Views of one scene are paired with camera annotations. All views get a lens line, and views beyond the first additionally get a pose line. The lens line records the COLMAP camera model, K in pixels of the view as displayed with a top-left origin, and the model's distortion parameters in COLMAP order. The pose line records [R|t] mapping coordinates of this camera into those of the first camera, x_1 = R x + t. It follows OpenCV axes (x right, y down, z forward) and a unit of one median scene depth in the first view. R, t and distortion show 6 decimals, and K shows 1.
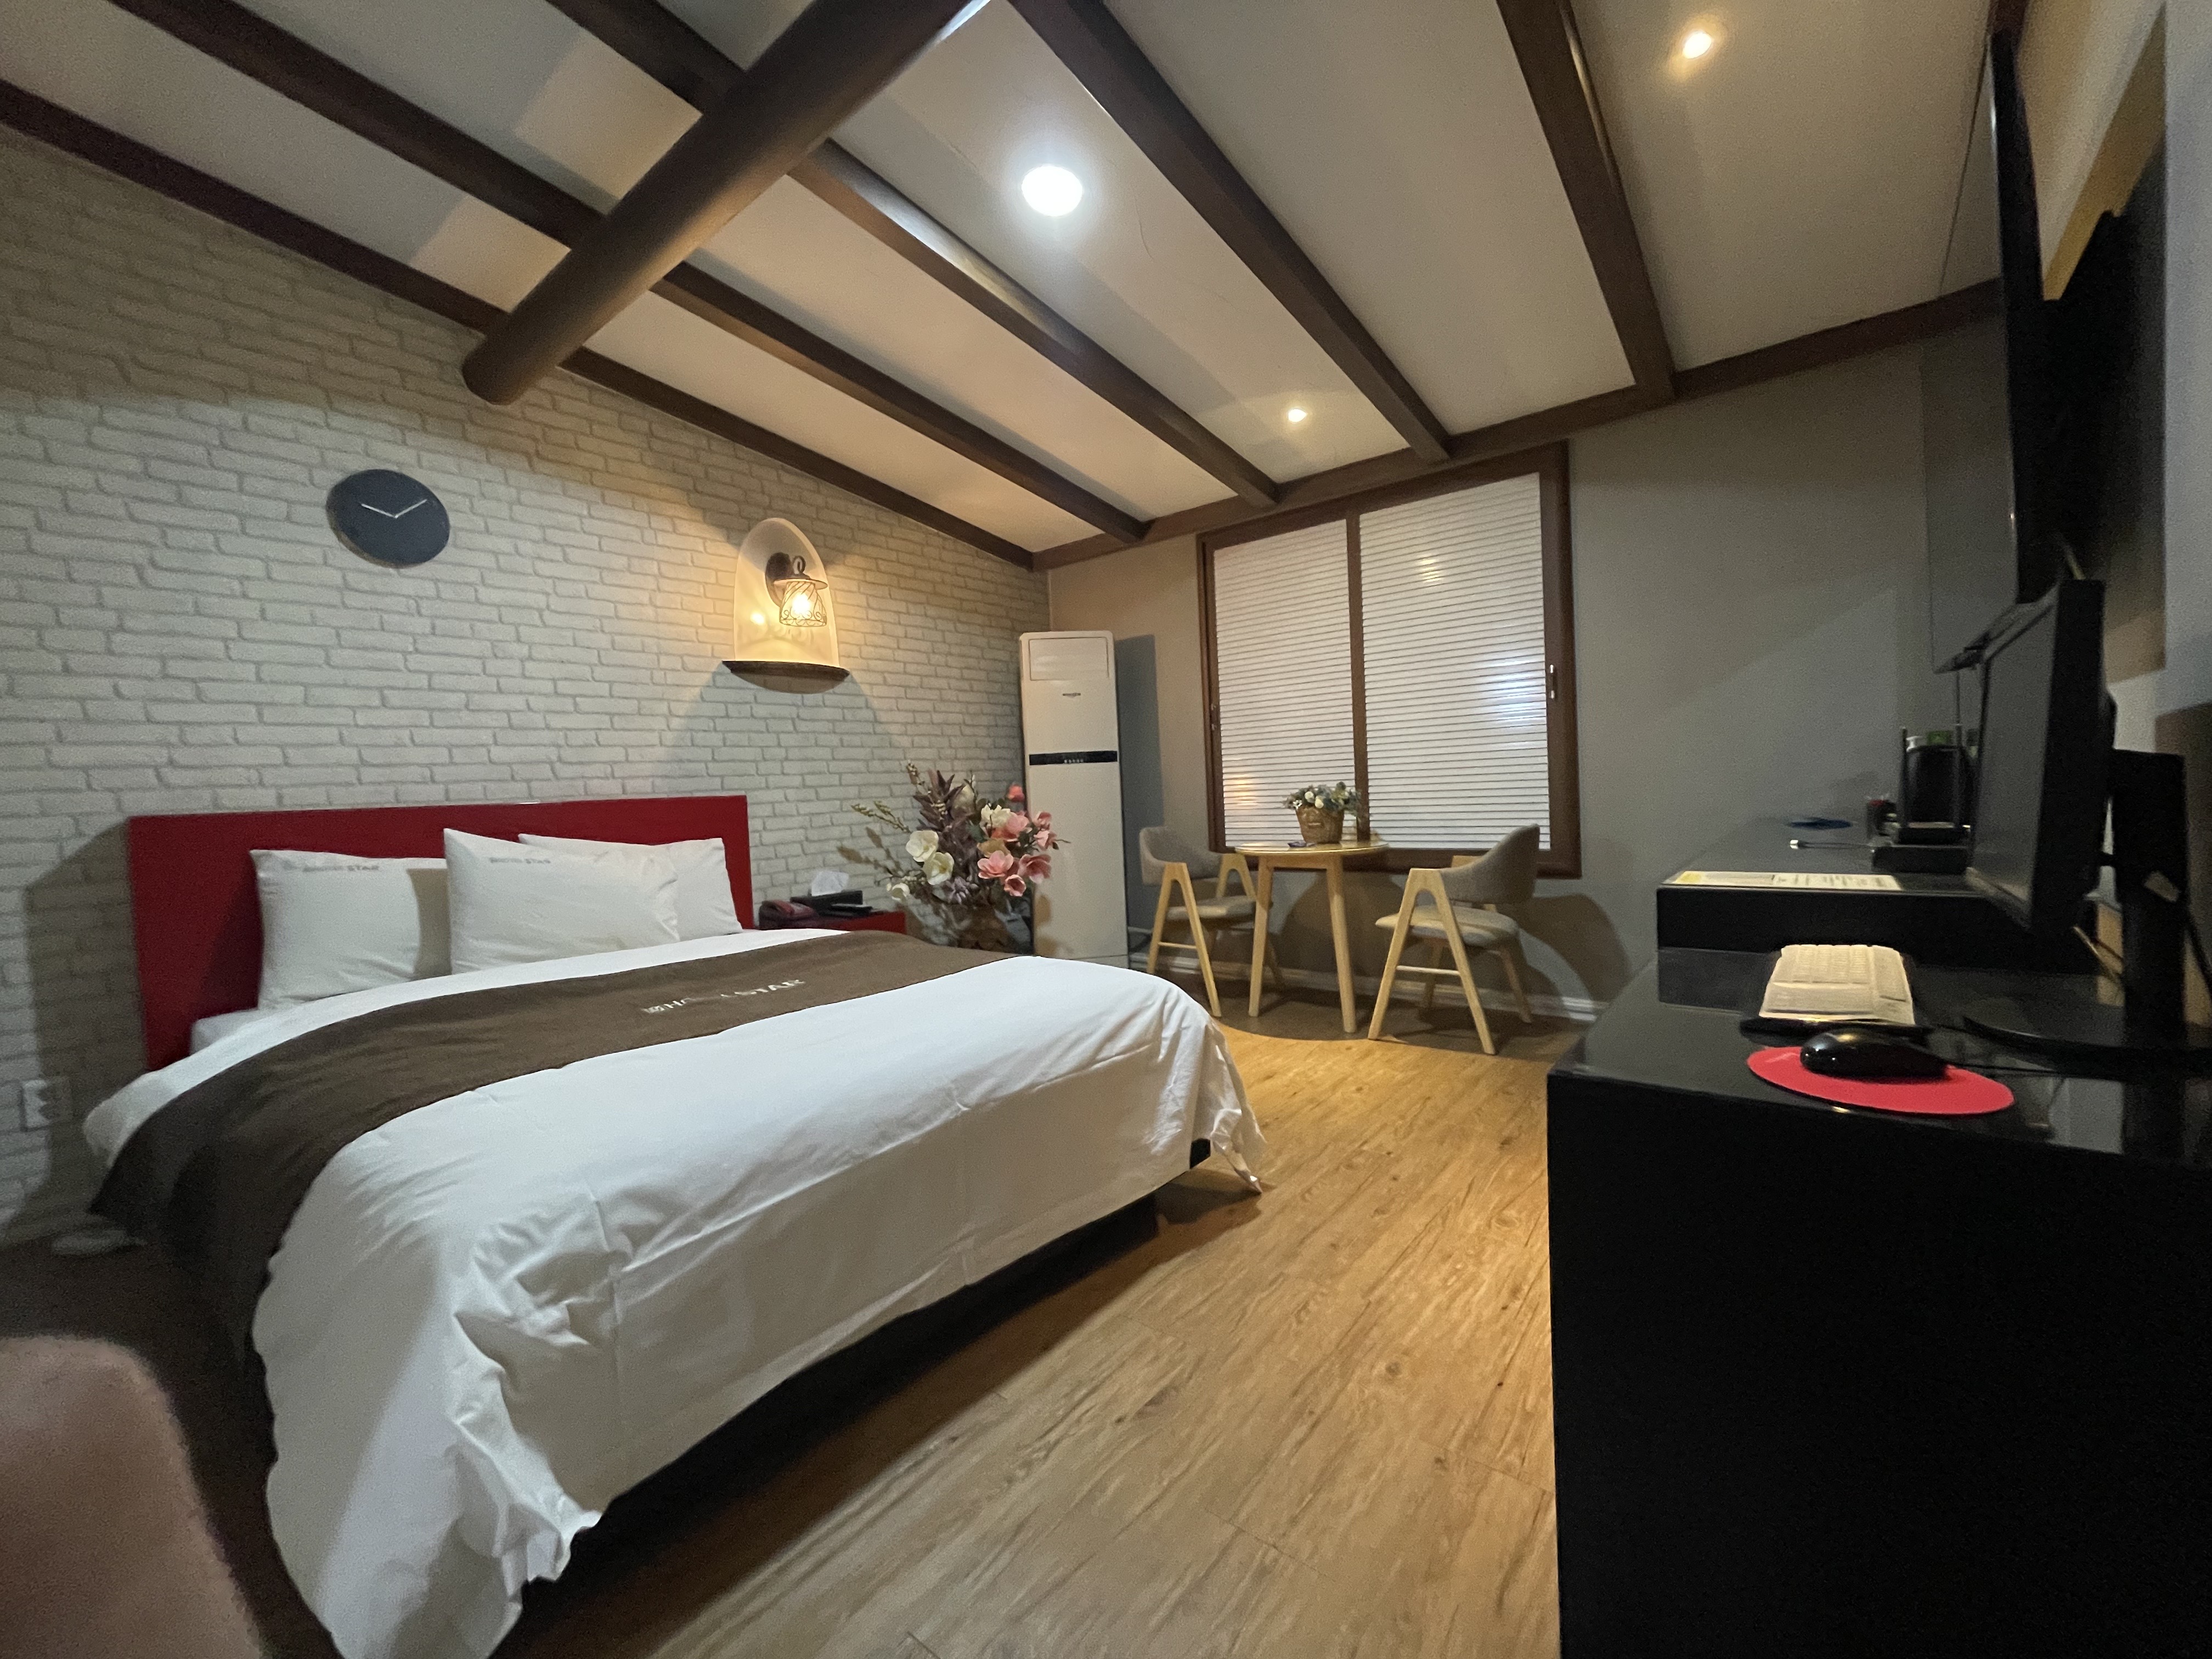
lens RADIAL K [[884.0, 0, 1106.0], [0, 884.0, 829.5], [0, 0, 1]] dist [-0.000611, 0.000037]
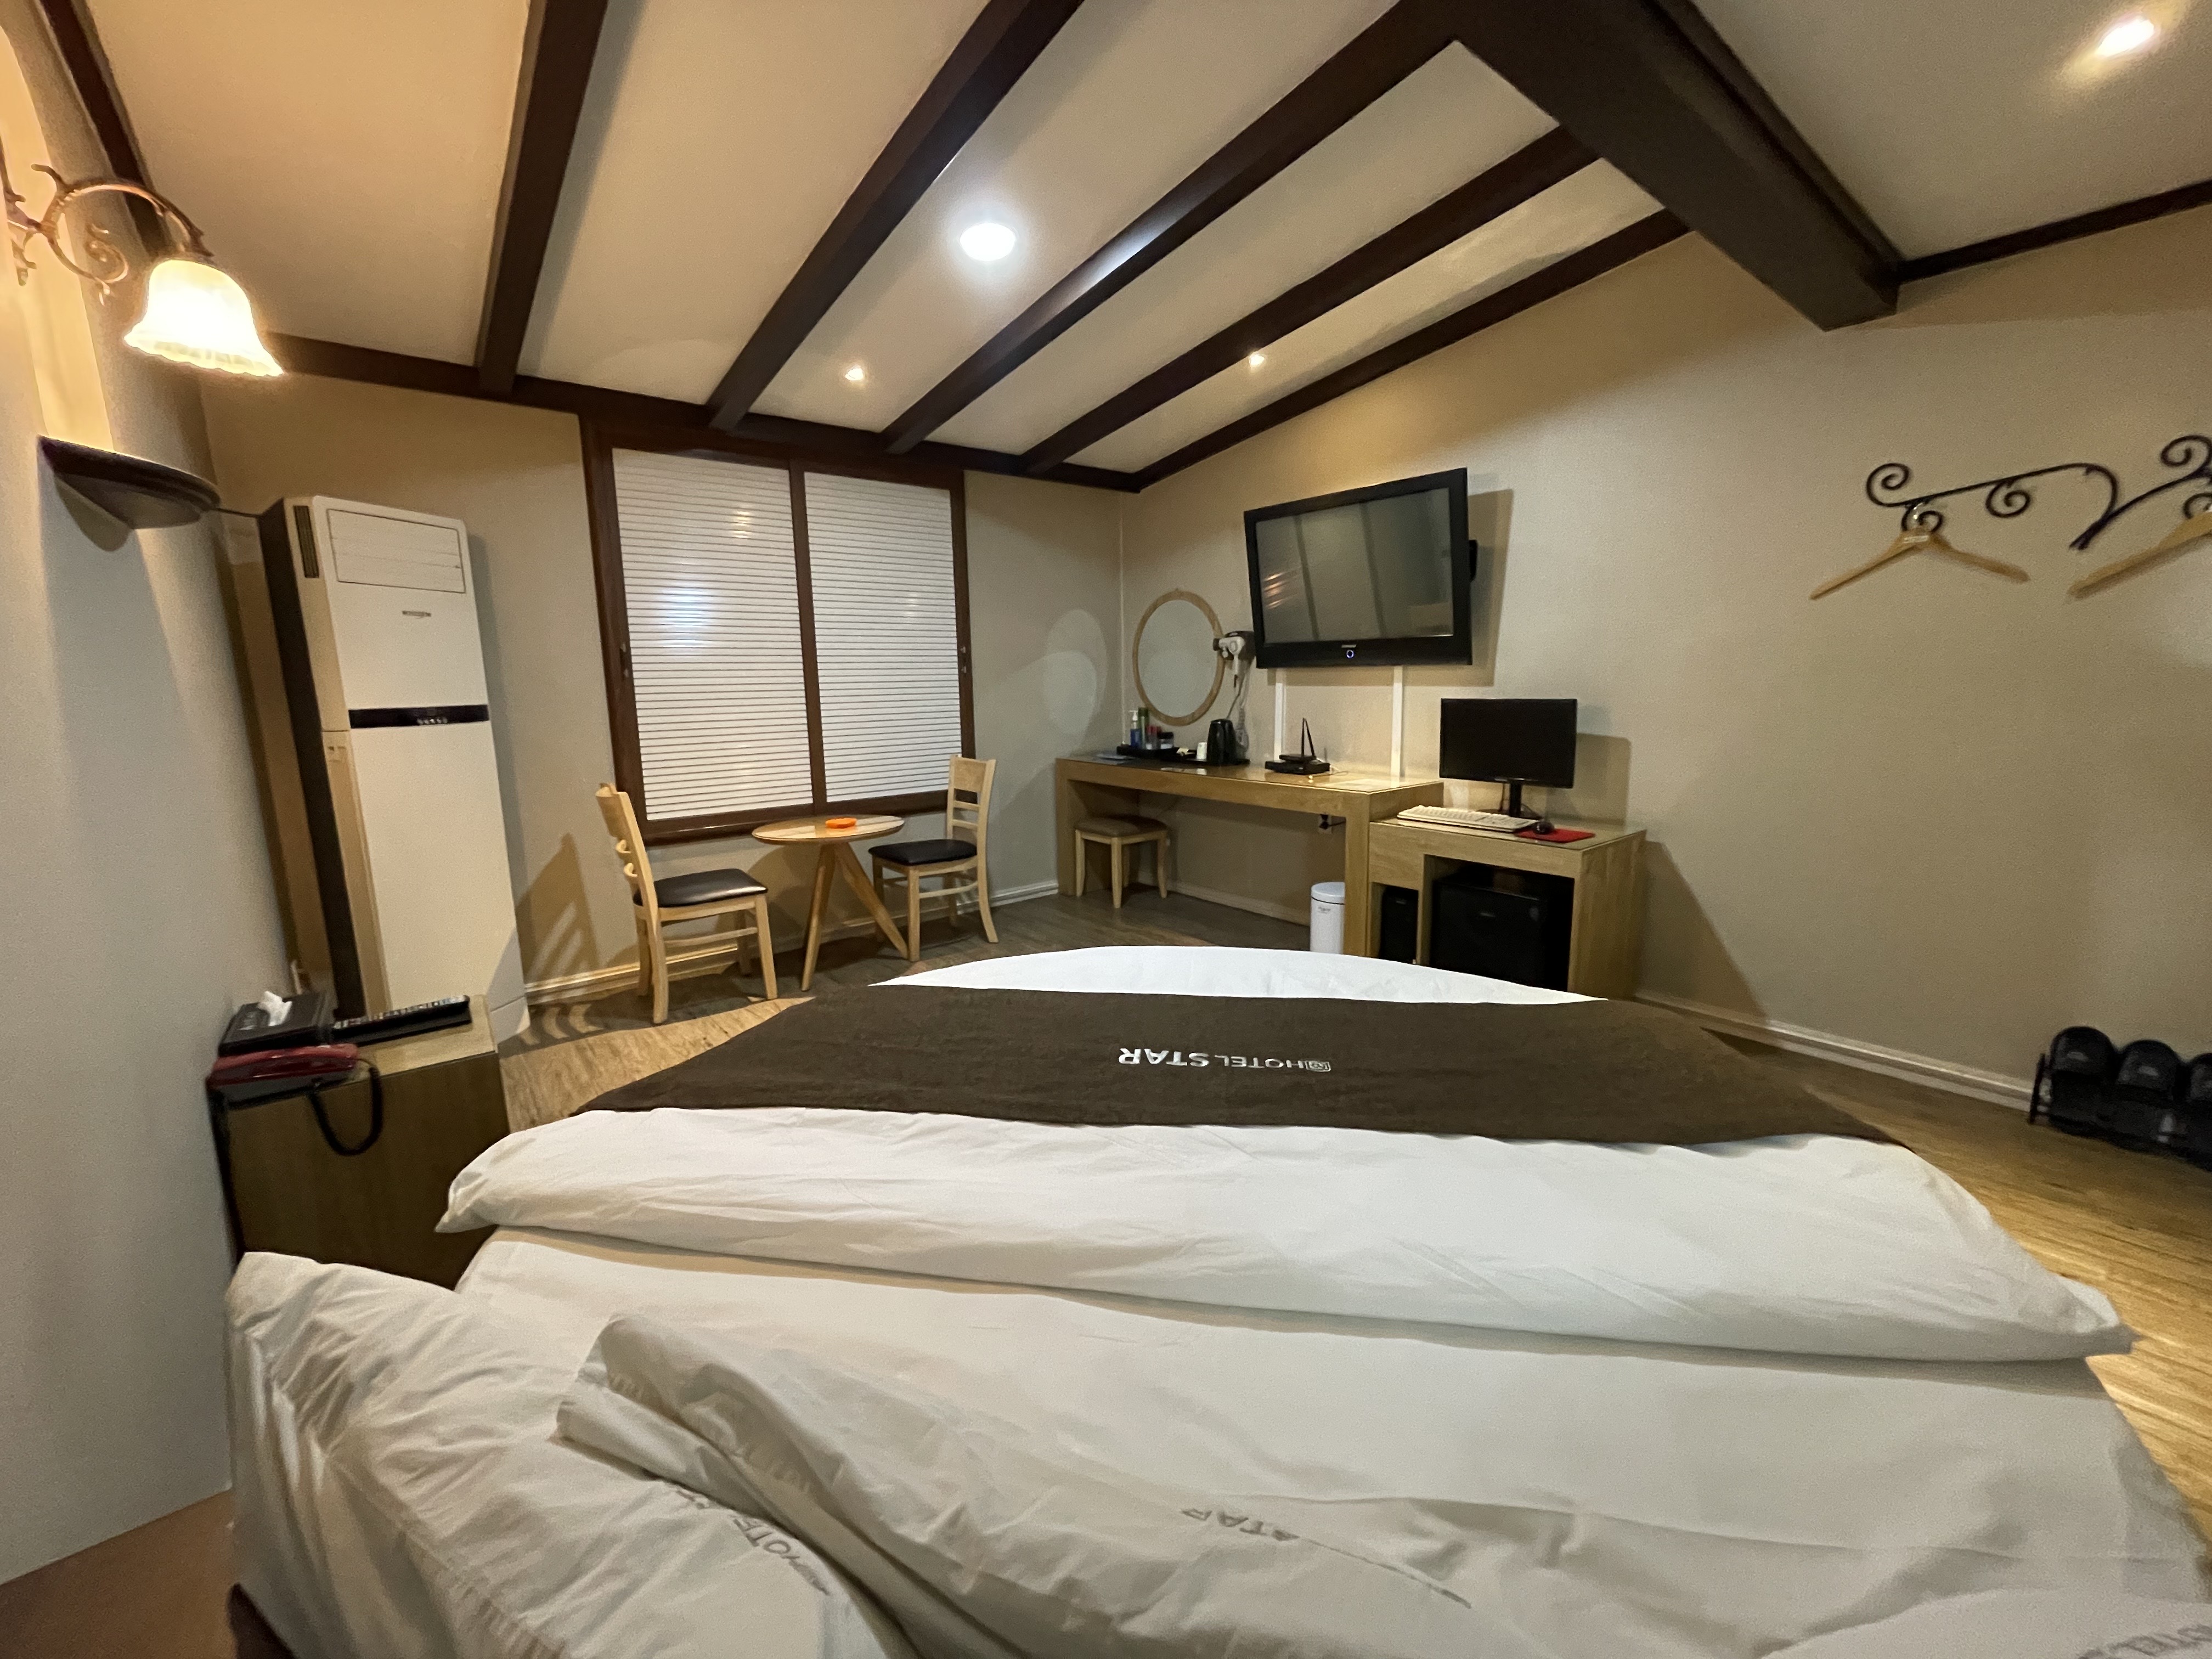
lens RADIAL K [[900.9, 0, 1106.0], [0, 900.9, 829.5], [0, 0, 1]] dist [-0.076756, -0.000274]
pose [[0.201372, -0.115378, 0.972696, -0.745535], [0.055627, 0.992783, 0.106244, -0.052479], [-0.977934, 0.032713, 0.206337, 0.551329]]
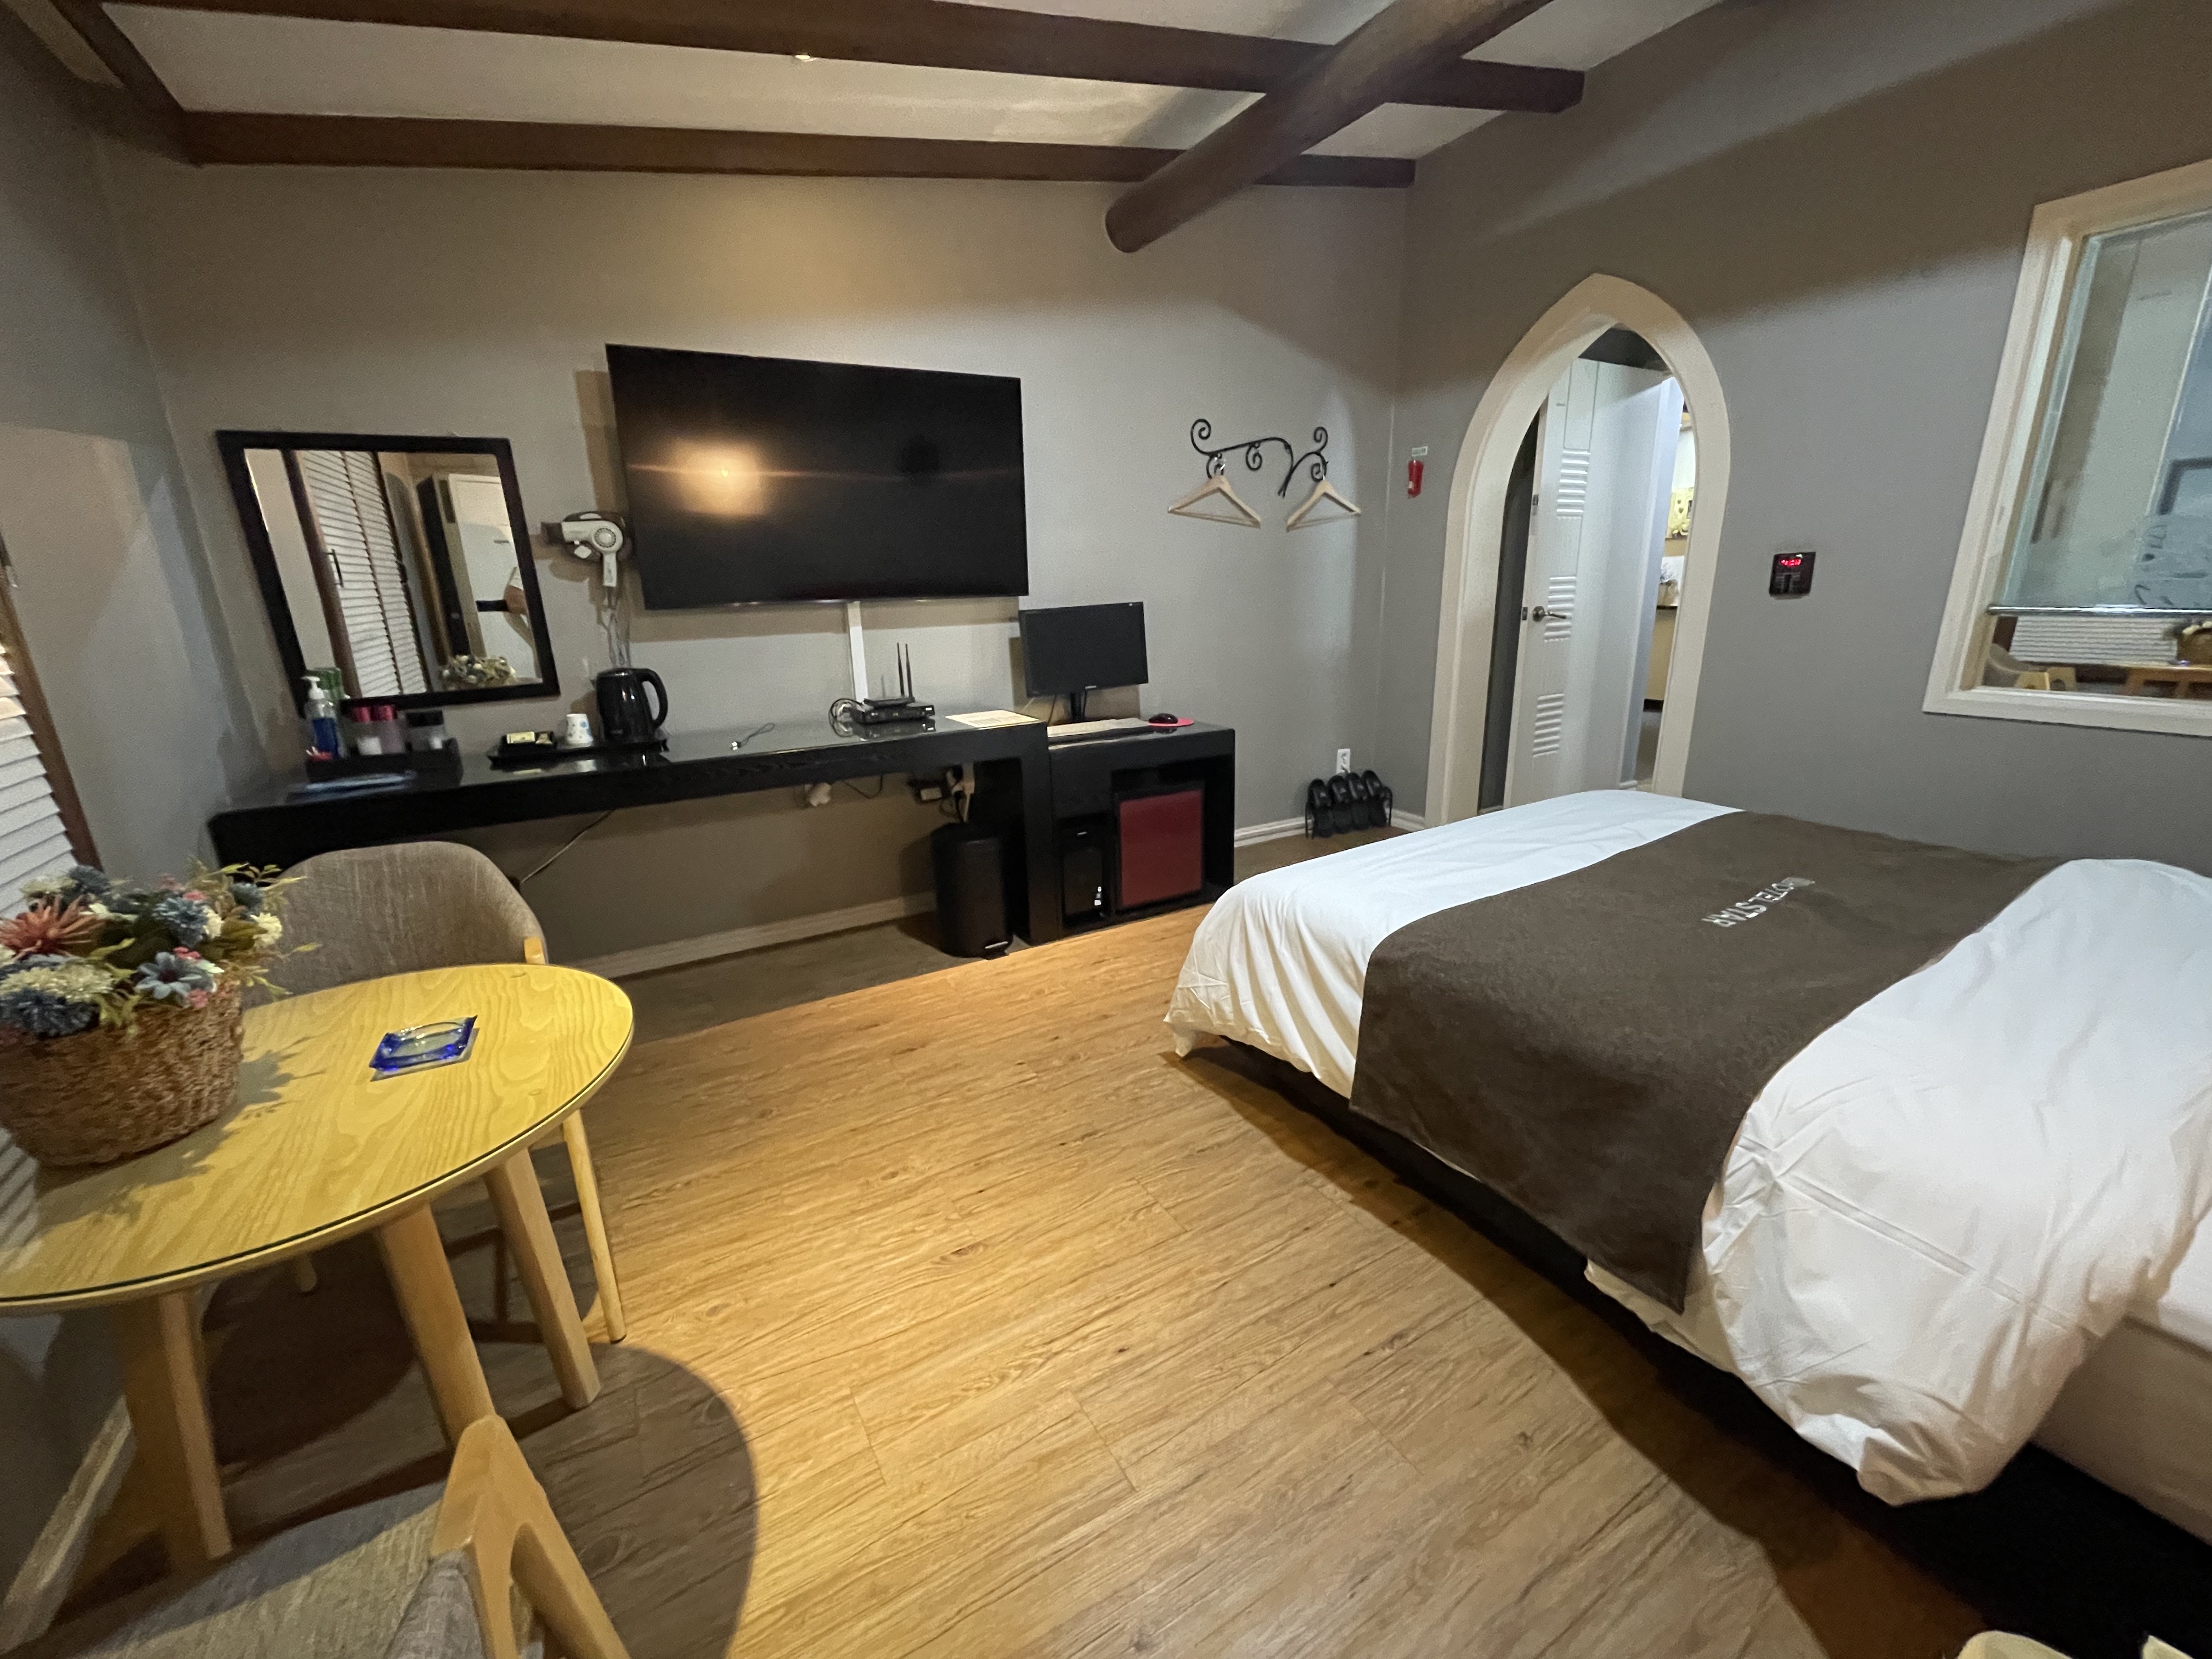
lens RADIAL K [[880.6, 0, 1103.7], [0, 880.6, 812.1], [0, 0, 1]] dist [0.001425, -0.000100]
pose [[-0.927327, -0.019159, 0.373762, -0.092583], [0.093963, 0.954781, 0.282072, -0.122833], [-0.362265, 0.296693, -0.883593, 1.219113]]
